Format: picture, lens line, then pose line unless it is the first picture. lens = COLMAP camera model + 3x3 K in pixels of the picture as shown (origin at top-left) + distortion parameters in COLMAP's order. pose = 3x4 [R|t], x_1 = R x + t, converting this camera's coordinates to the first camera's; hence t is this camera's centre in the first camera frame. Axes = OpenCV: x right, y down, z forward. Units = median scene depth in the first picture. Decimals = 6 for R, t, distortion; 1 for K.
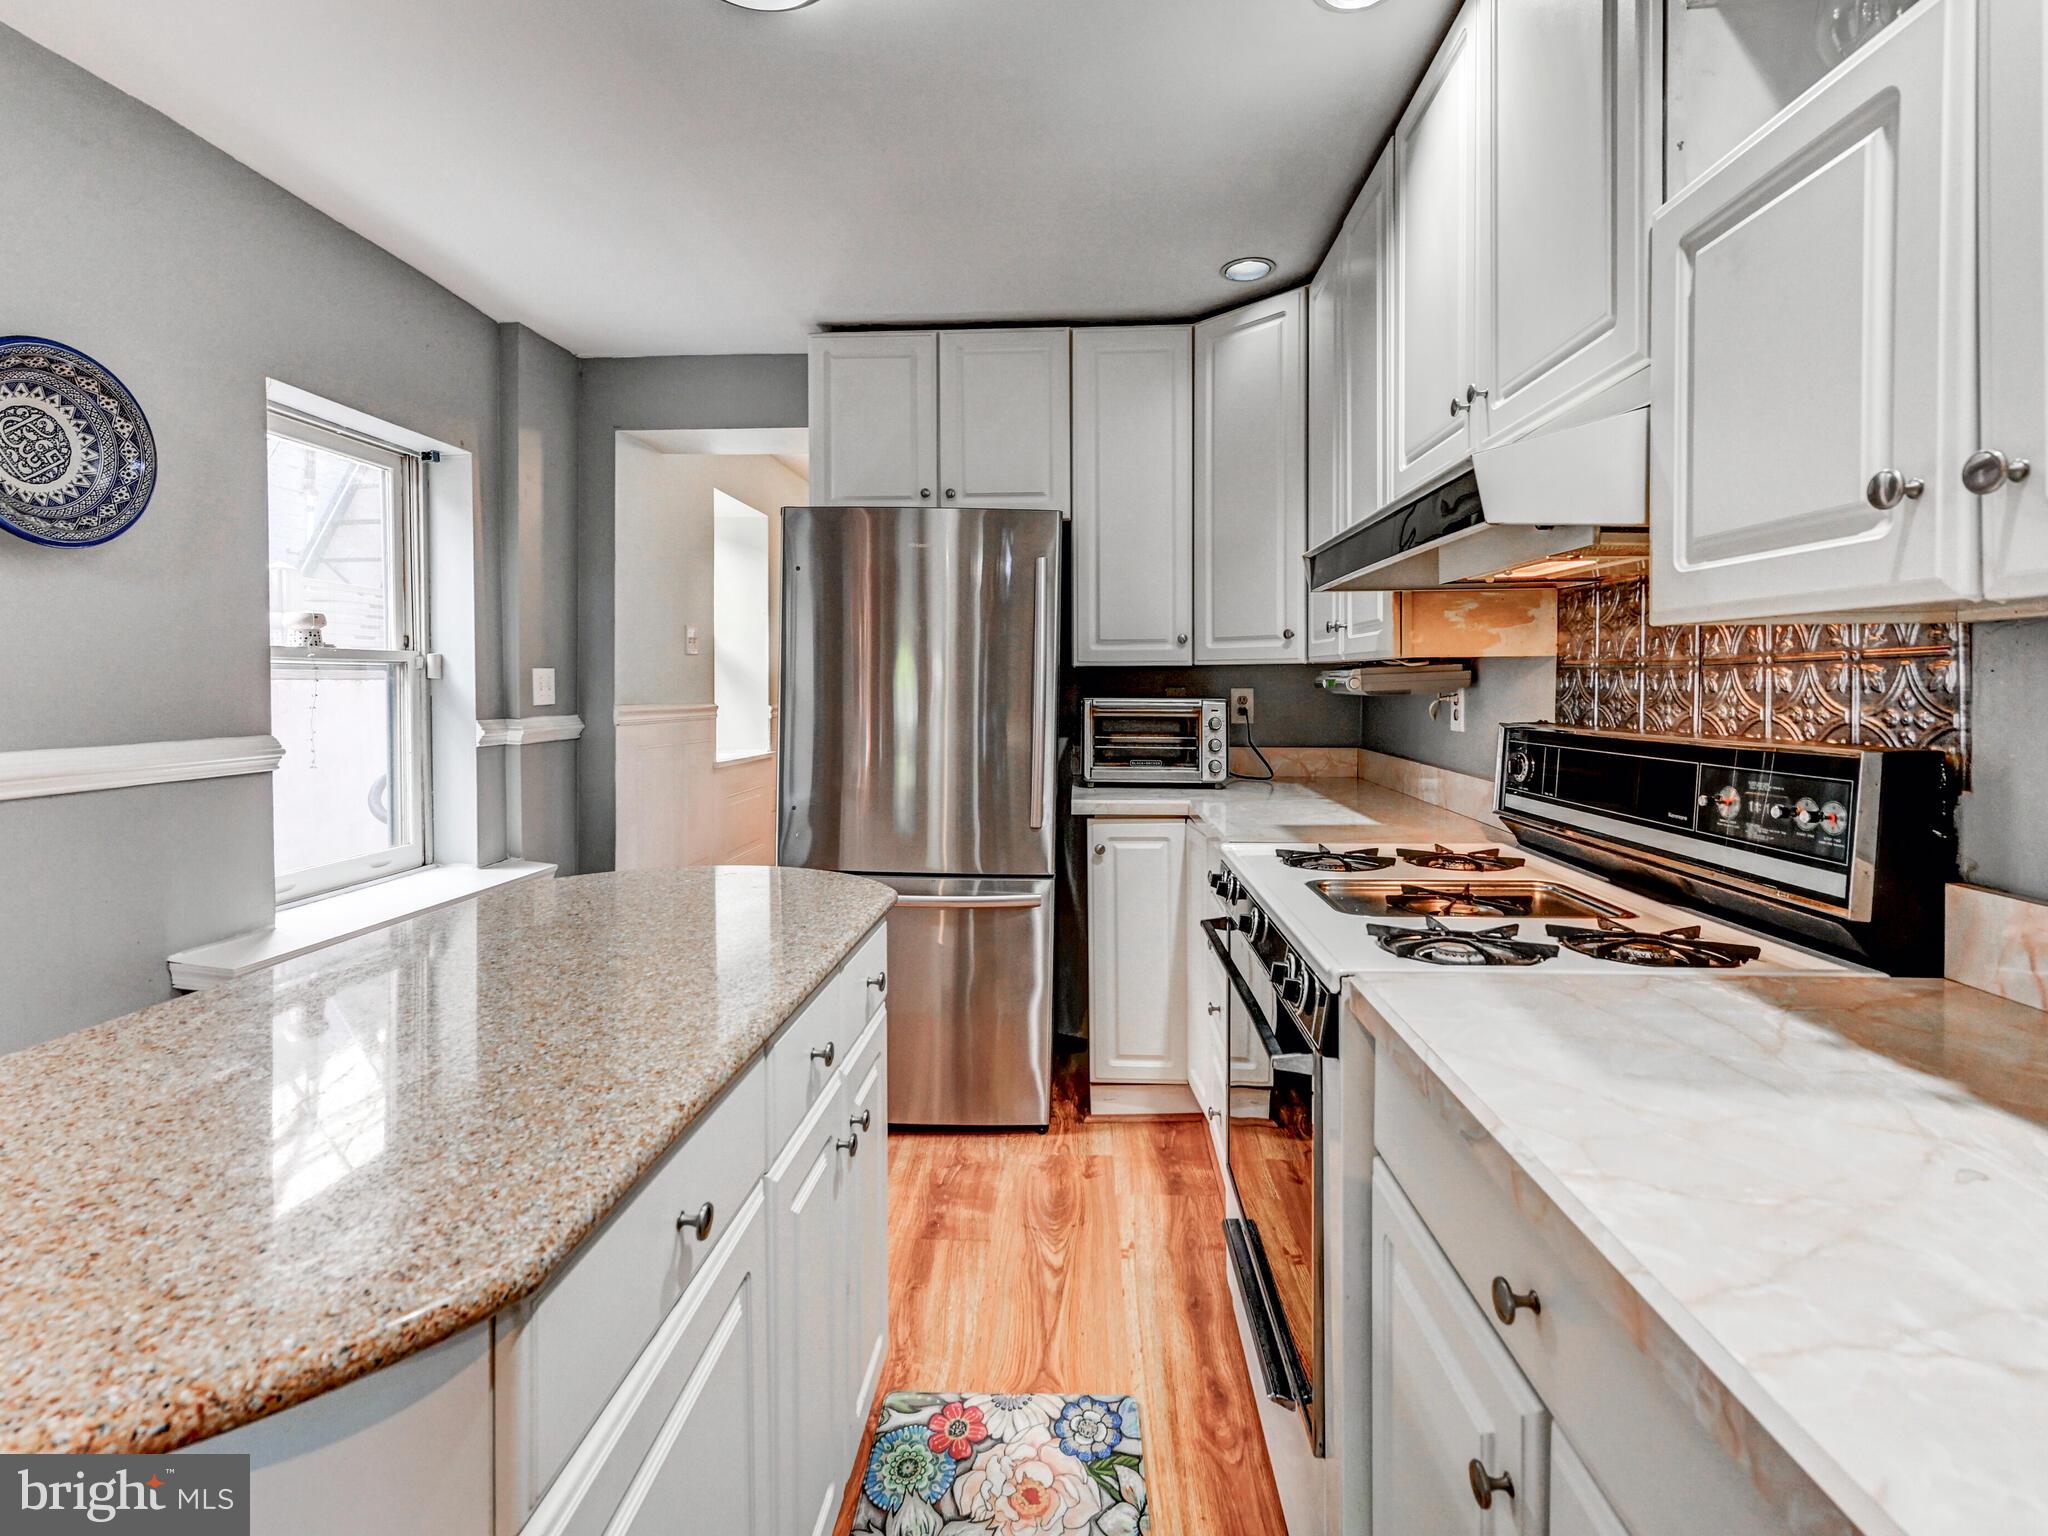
lens RADIAL K [[948.3, 0, 1028.6], [0, 948.3, 712.8], [0, 0, 1]] dist [0.001703, 0.000776]
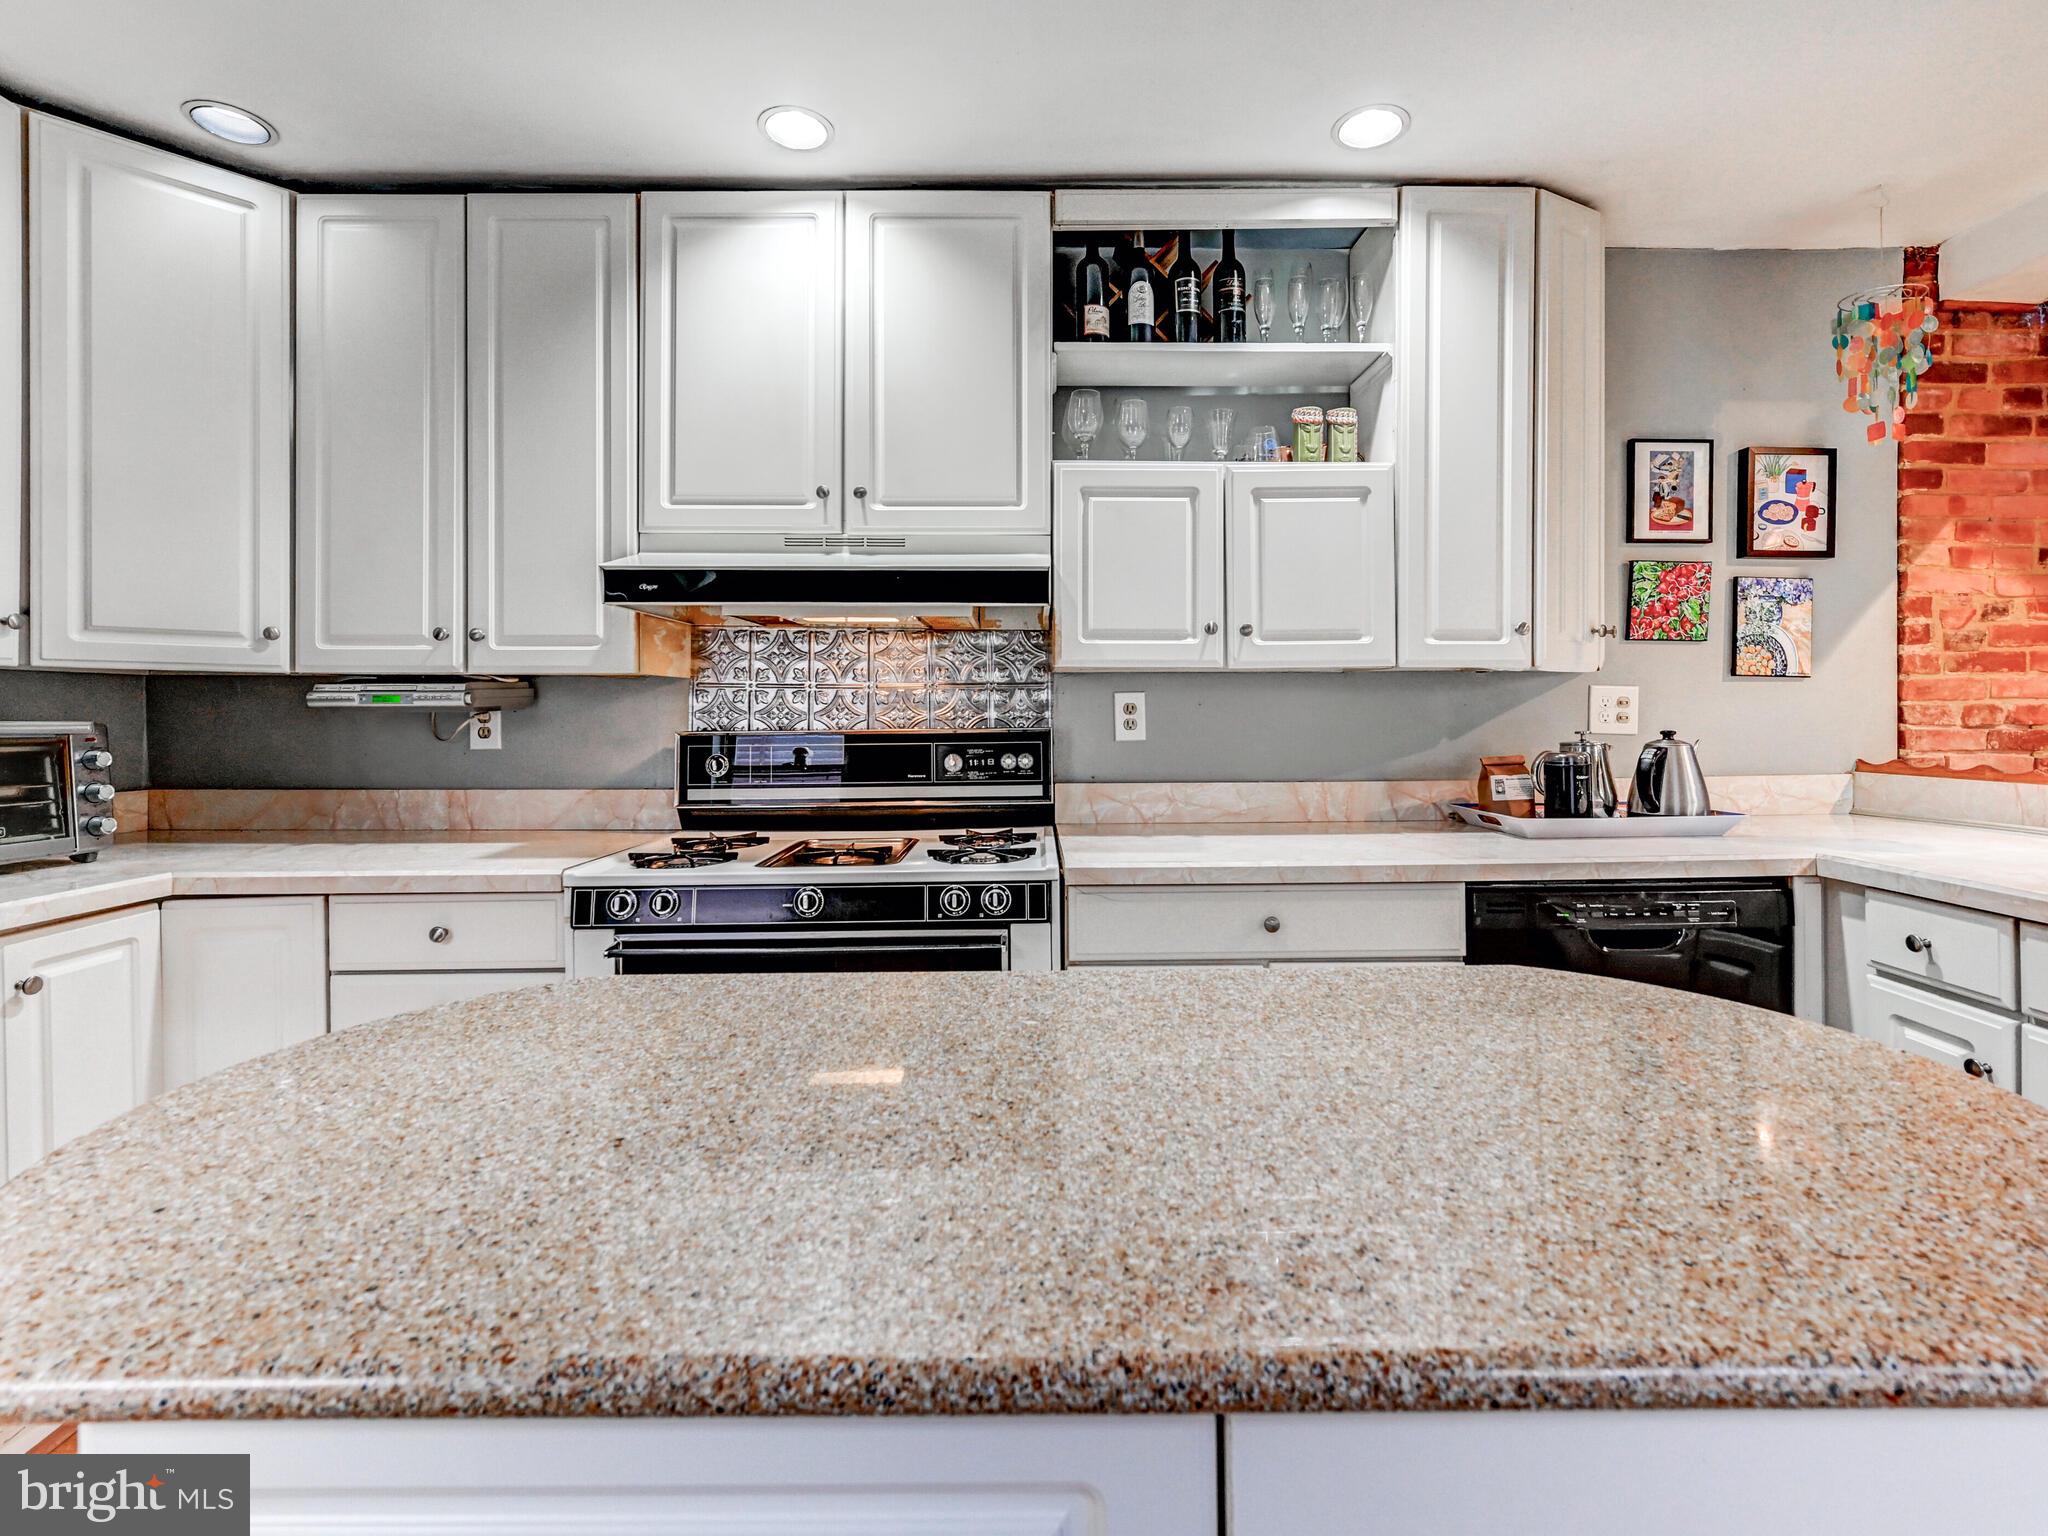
lens RADIAL K [[948.3, 0, 1028.6], [0, 948.3, 712.8], [0, 0, 1]] dist [0.001703, 0.000776]
pose [[-0.057686, 0.005280, 0.998321, -0.886179], [0.032930, 0.999452, -0.003383, 0.006197], [-0.997792, 0.032680, -0.057828, 0.760290]]
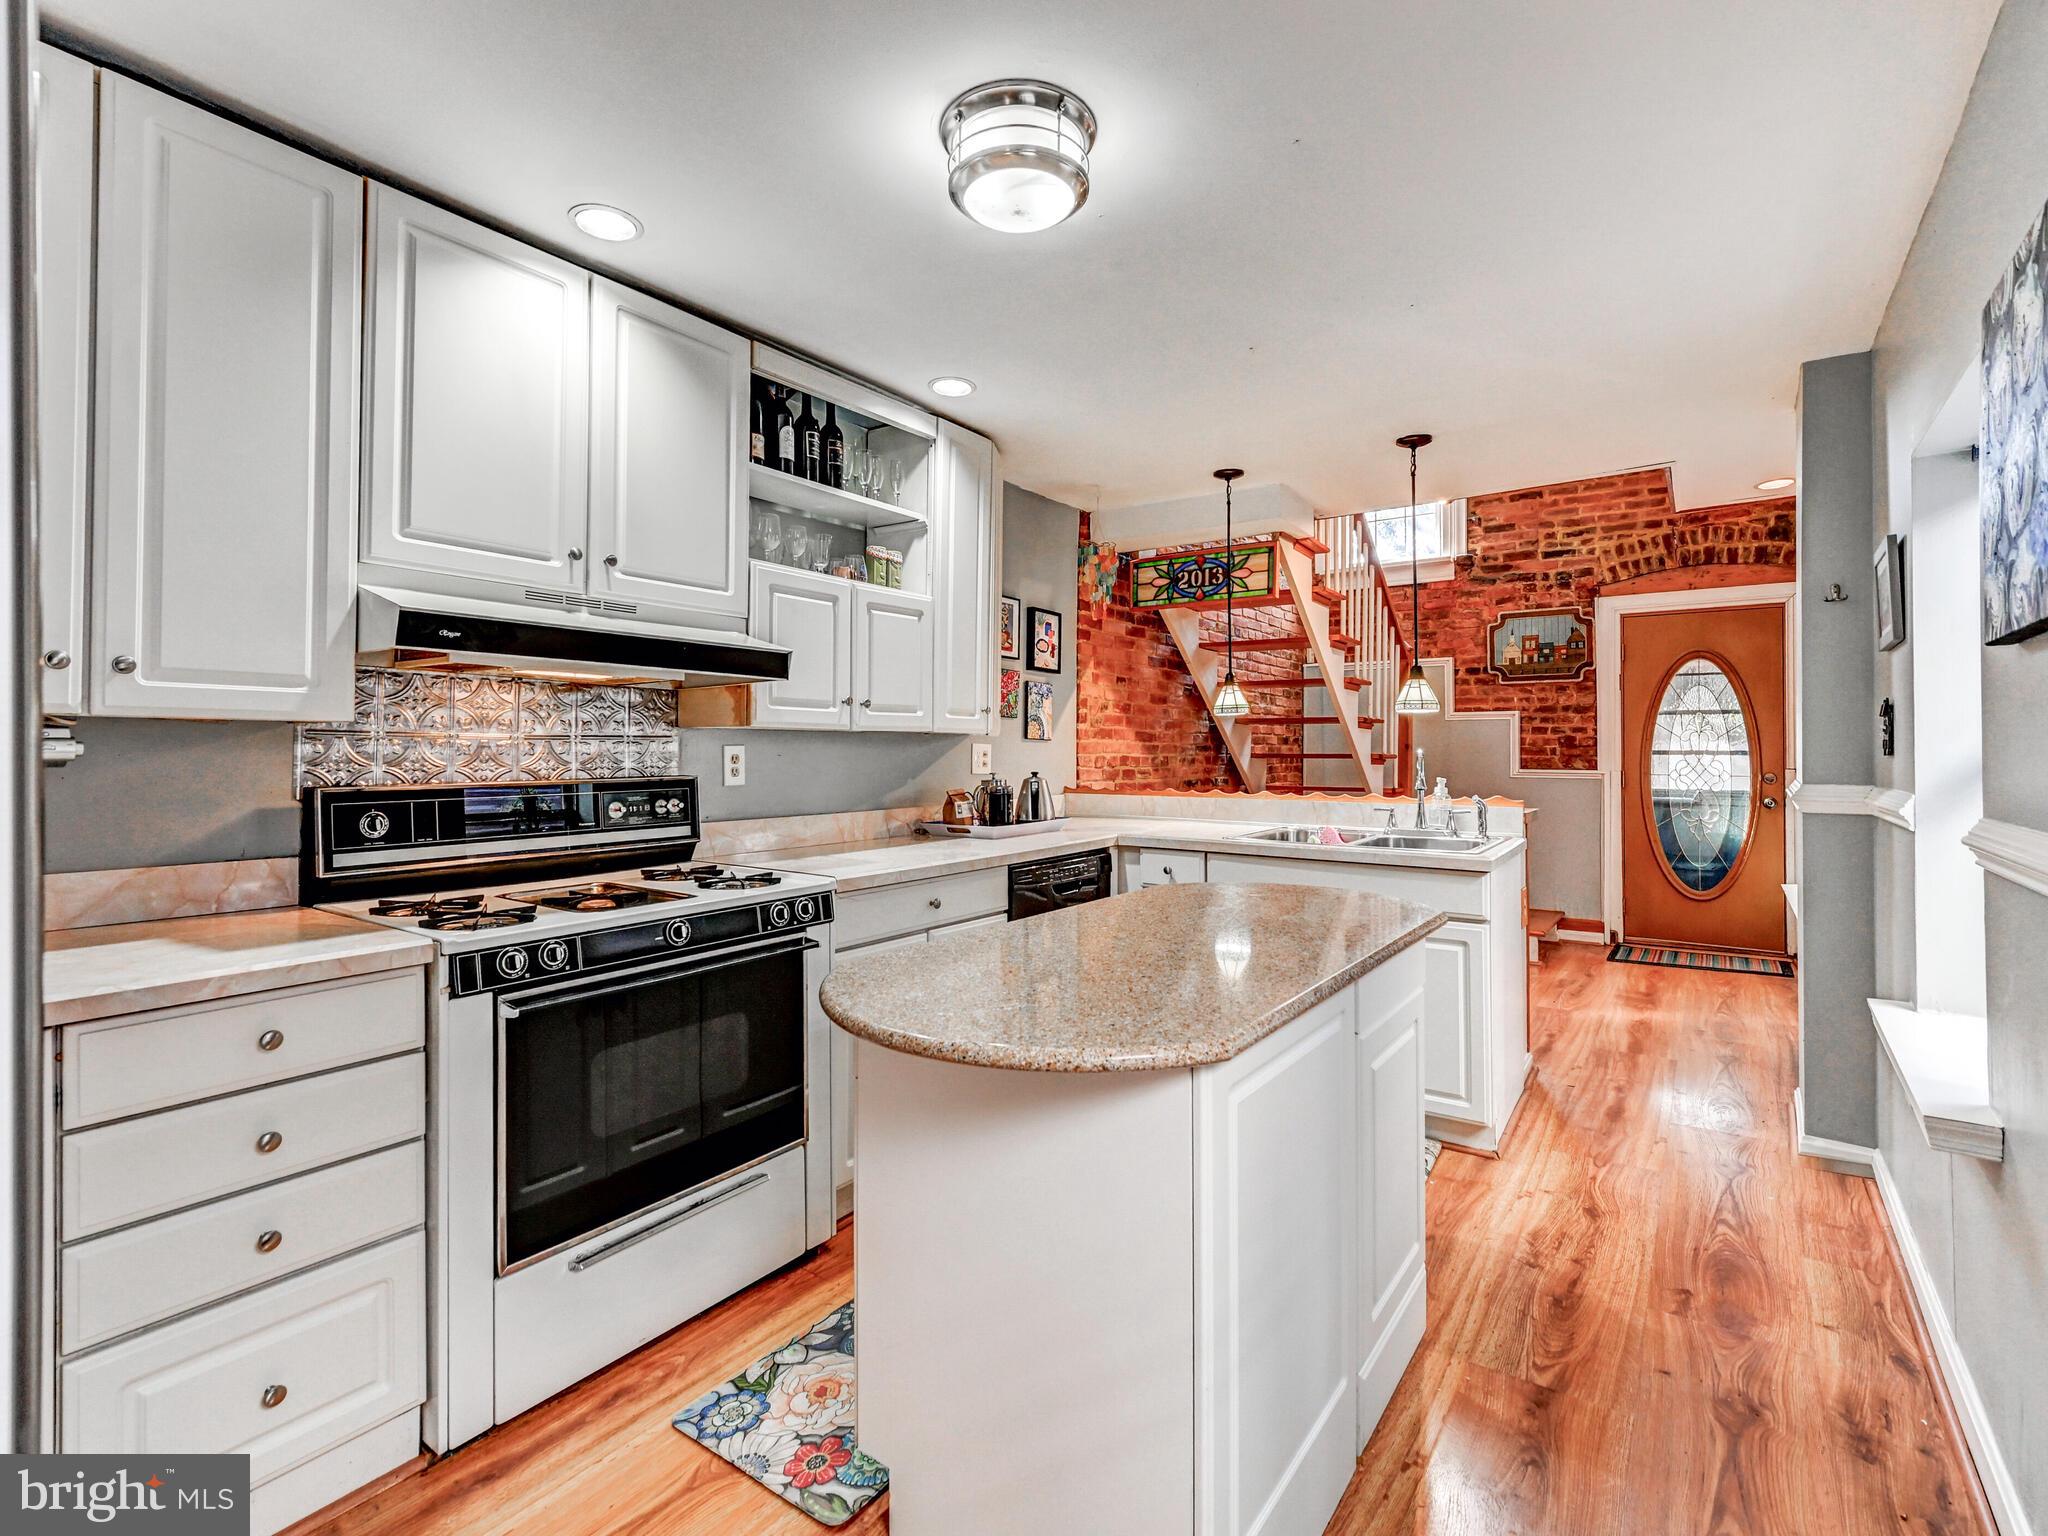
lens RADIAL K [[954.5, 0, 1024.4], [0, 954.5, 738.4], [0, 0, 1]] dist [0.000955, 0.000334]
pose [[-0.837447, 0.011039, 0.546408, -0.854074], [0.018476, 0.999796, 0.008118, -0.045012], [-0.546207, 0.016894, -0.837480, 1.753304]]
